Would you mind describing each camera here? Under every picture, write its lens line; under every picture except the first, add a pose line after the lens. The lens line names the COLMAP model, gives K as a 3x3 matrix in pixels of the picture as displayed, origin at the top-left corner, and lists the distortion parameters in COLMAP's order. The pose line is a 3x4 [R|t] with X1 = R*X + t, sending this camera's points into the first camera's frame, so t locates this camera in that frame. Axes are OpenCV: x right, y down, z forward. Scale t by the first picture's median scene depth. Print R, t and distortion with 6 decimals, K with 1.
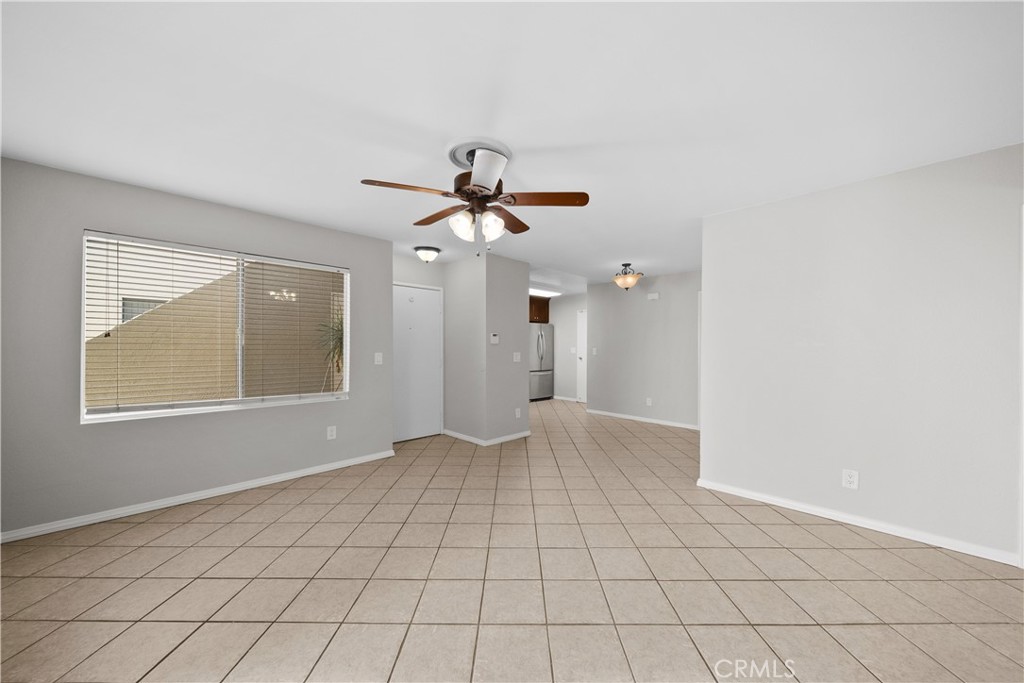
lens RADIAL K [[361.8, 0, 510.1], [0, 361.8, 340.8], [0, 0, 1]] dist [-0.001804, -0.001199]
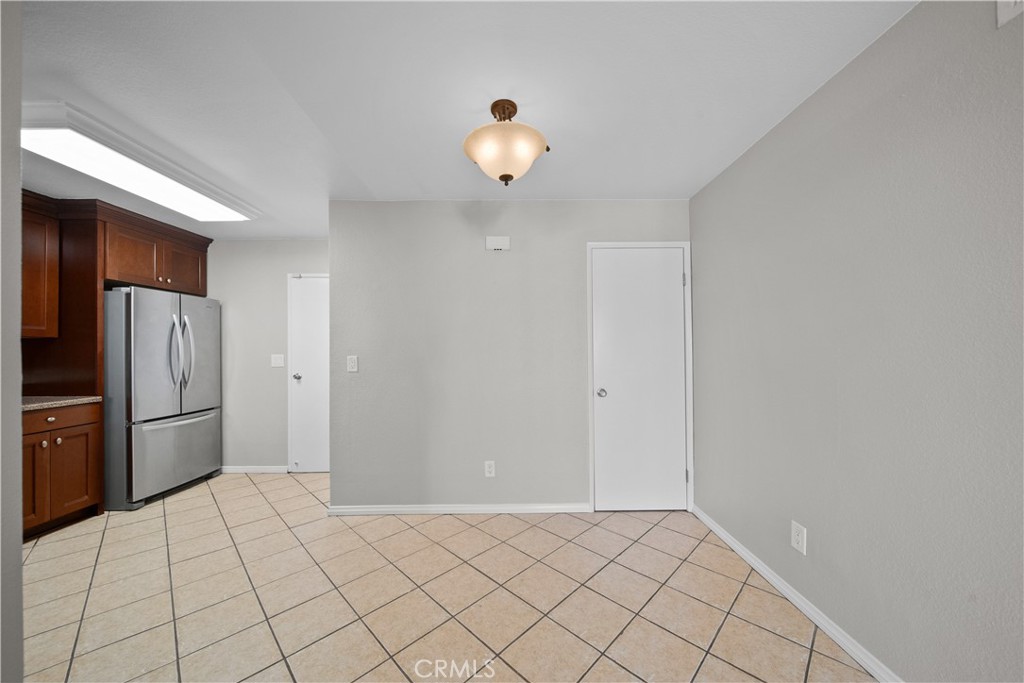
lens RADIAL K [[361.8, 0, 516.6], [0, 361.8, 347.3], [0, 0, 1]] dist [-0.001804, -0.001199]
pose [[0.670660, -0.005379, 0.741745, 0.038279], [0.007505, 0.999972, 0.000466, 0.012237], [-0.741727, 0.005254, 0.670681, 0.461797]]
